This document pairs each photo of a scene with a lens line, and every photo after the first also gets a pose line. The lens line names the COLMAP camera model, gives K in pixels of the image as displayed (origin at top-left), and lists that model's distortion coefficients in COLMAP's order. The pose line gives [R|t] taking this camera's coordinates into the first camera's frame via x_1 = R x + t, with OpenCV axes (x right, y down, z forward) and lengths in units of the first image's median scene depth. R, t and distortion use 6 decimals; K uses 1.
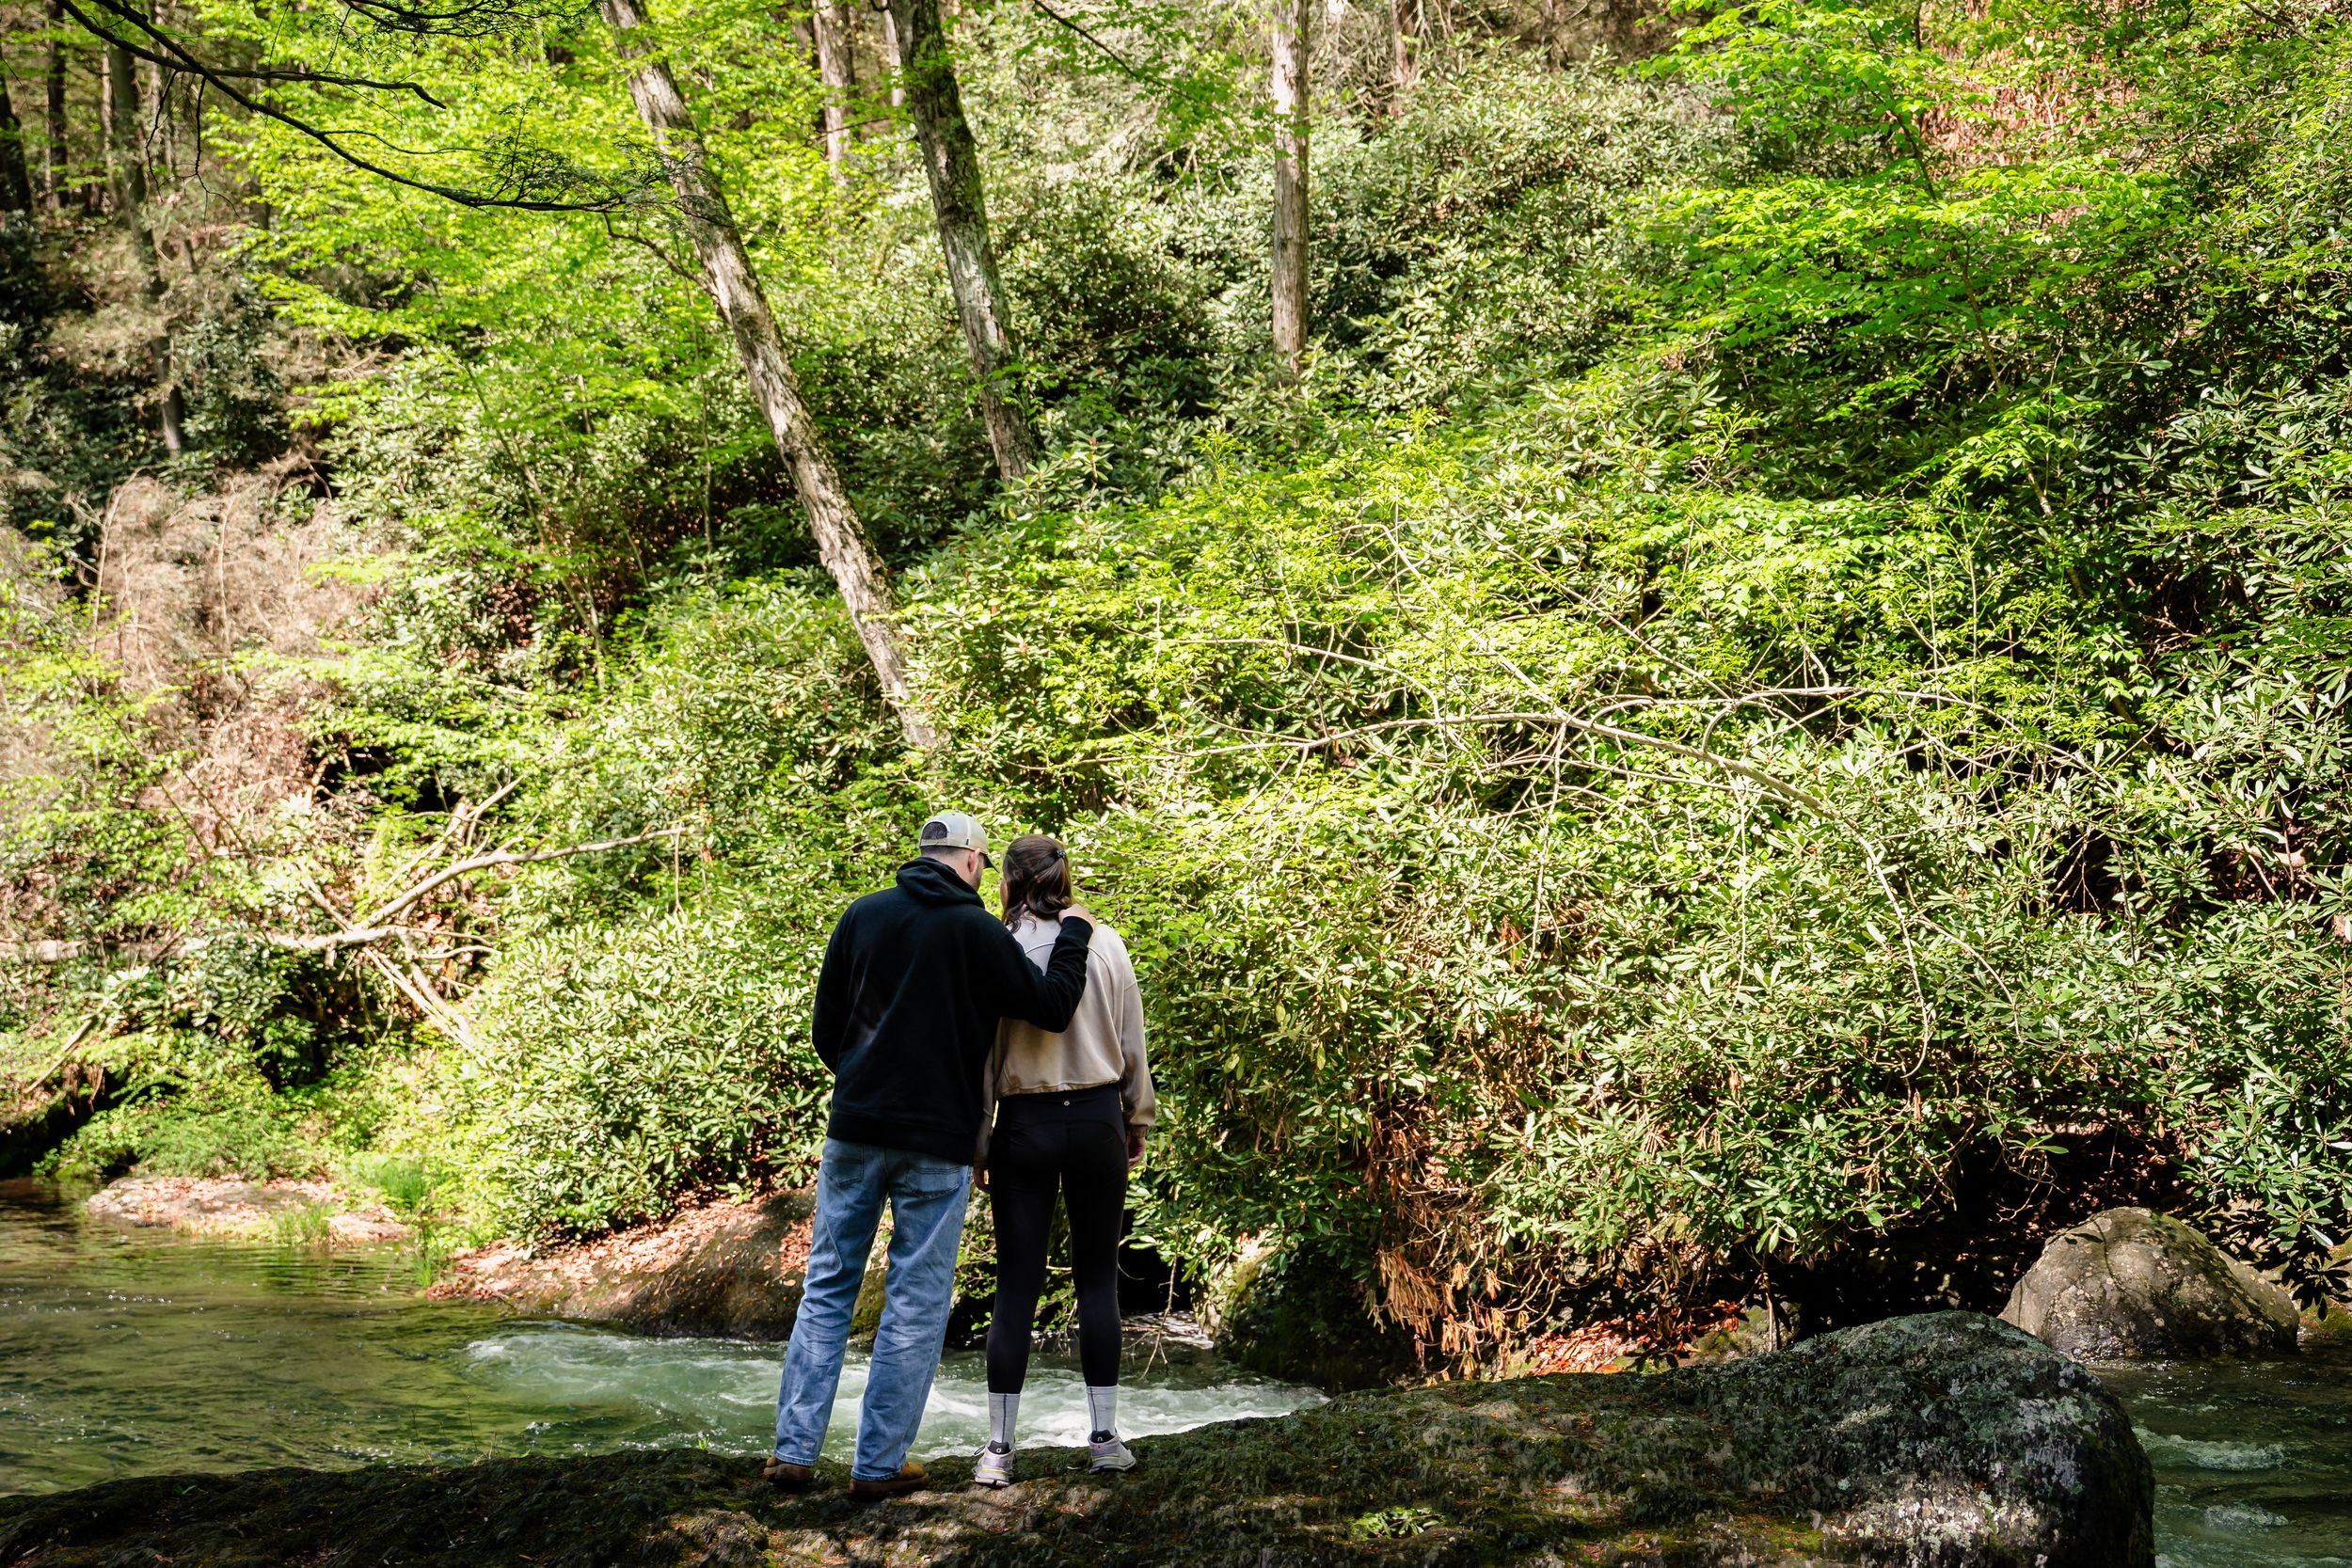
lens RADIAL K [[2536.0, 0, 1057.9], [0, 2536.0, 805.0], [0, 0, 1]] dist [0.007878, 0.000000]
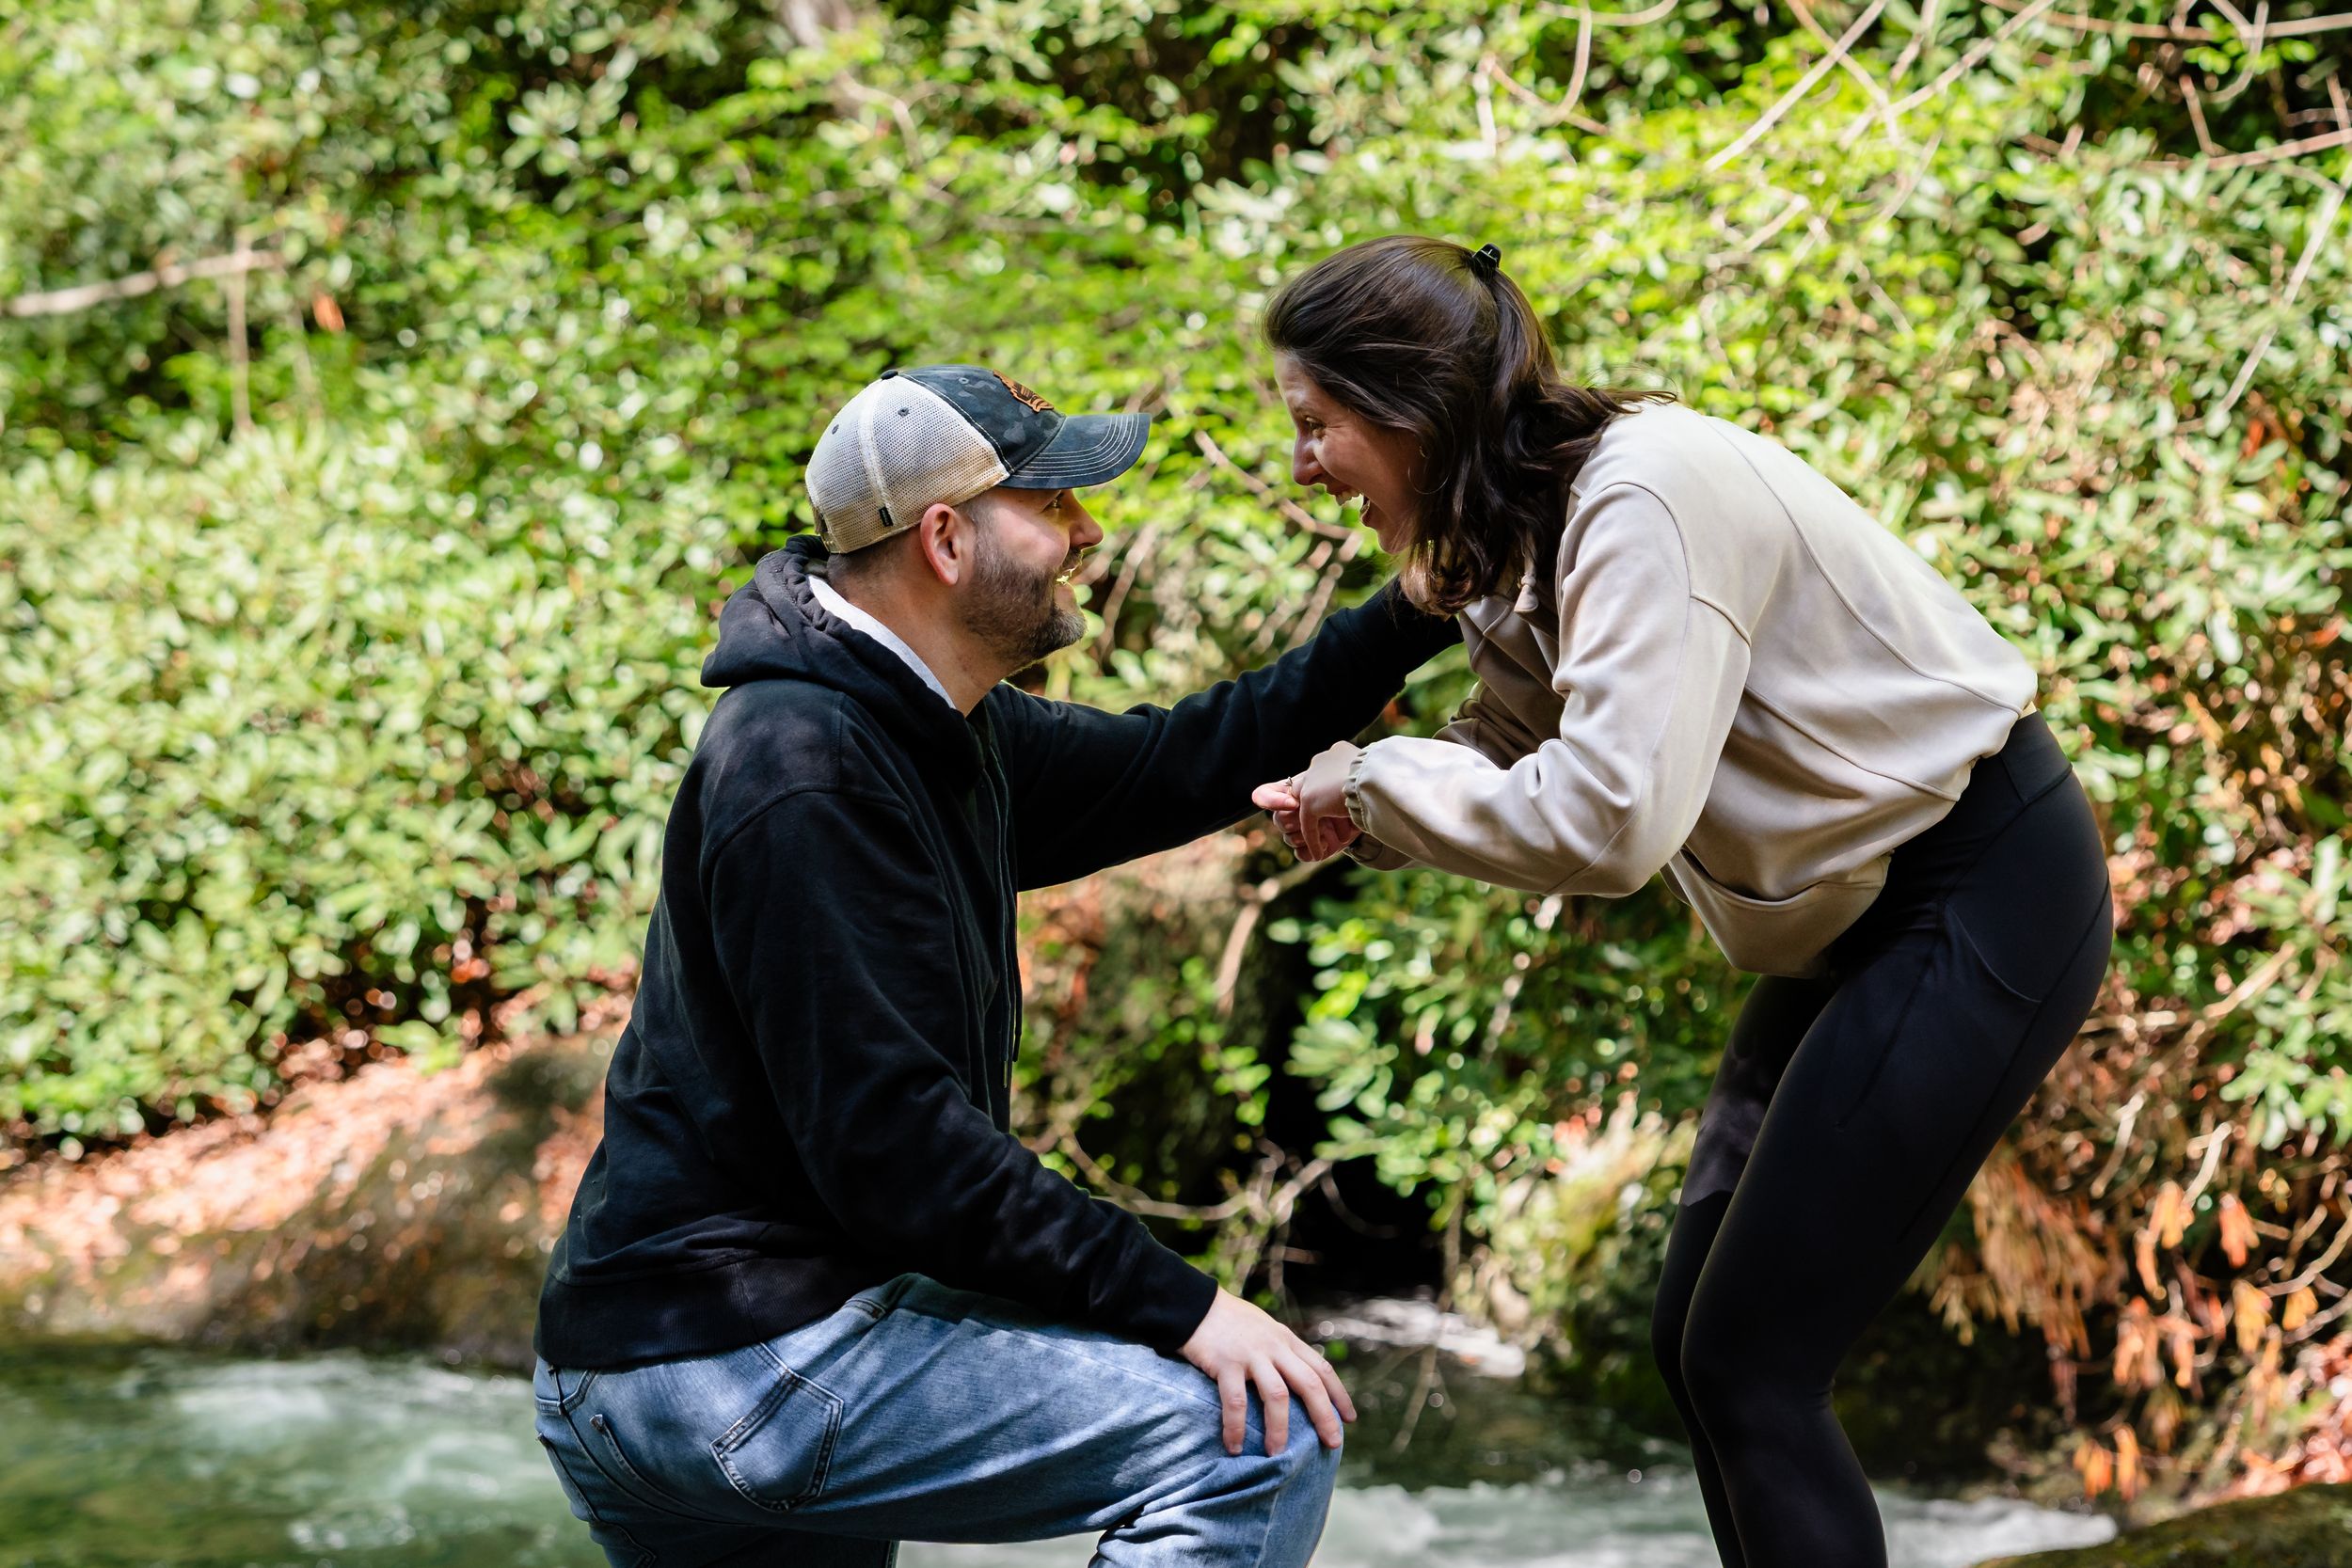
lens RADIAL K [[5023.5, 0, 1175.9], [0, 5023.5, 770.6], [0, 0, 1]] dist [0.012089, 0.000000]
pose [[0.998478, -0.011907, 0.053850, -0.040317], [0.006464, 0.994952, 0.100142, 0.014949], [-0.054770, -0.099642, 0.993515, 0.107822]]
